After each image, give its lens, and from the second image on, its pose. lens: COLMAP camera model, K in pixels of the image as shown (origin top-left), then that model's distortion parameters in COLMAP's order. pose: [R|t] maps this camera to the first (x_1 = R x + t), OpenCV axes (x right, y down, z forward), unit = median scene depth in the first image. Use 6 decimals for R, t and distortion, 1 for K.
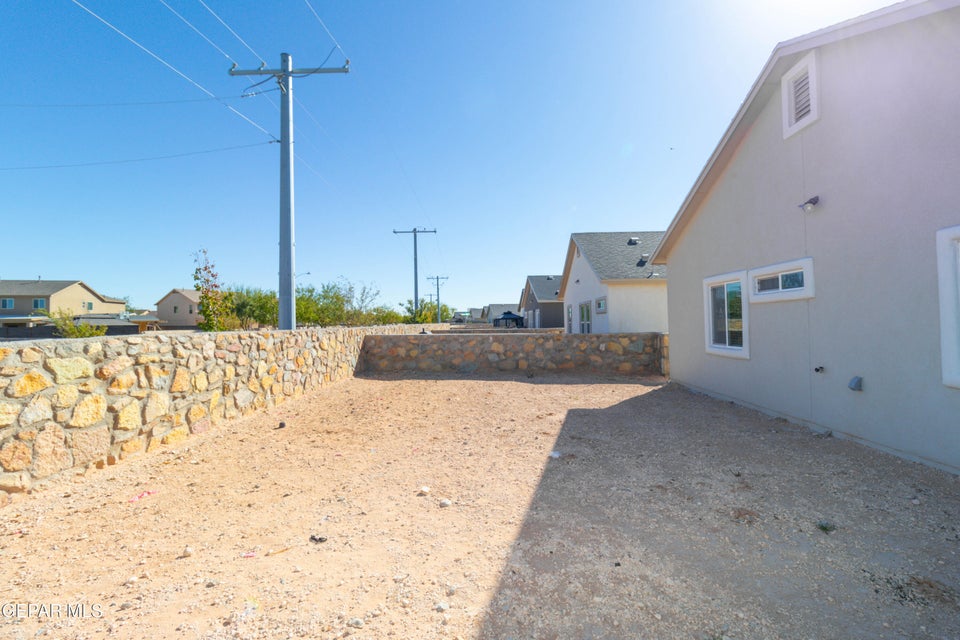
lens RADIAL K [[444.3, 0, 486.8], [0, 444.3, 309.4], [0, 0, 1]] dist [0.001388, -0.000037]
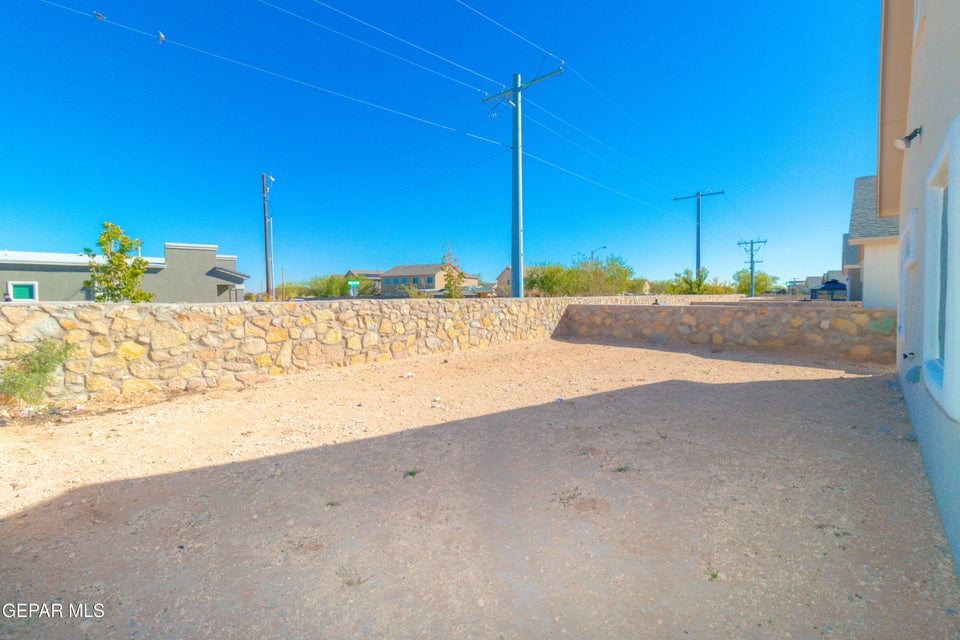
lens RADIAL K [[444.3, 0, 486.8], [0, 444.3, 309.4], [0, 0, 1]] dist [0.001388, -0.000037]
pose [[0.765853, 0.026275, -0.642479, 0.586737], [0.015663, 0.998106, 0.059490, -0.001693], [0.642825, -0.055623, 0.763991, -0.045109]]
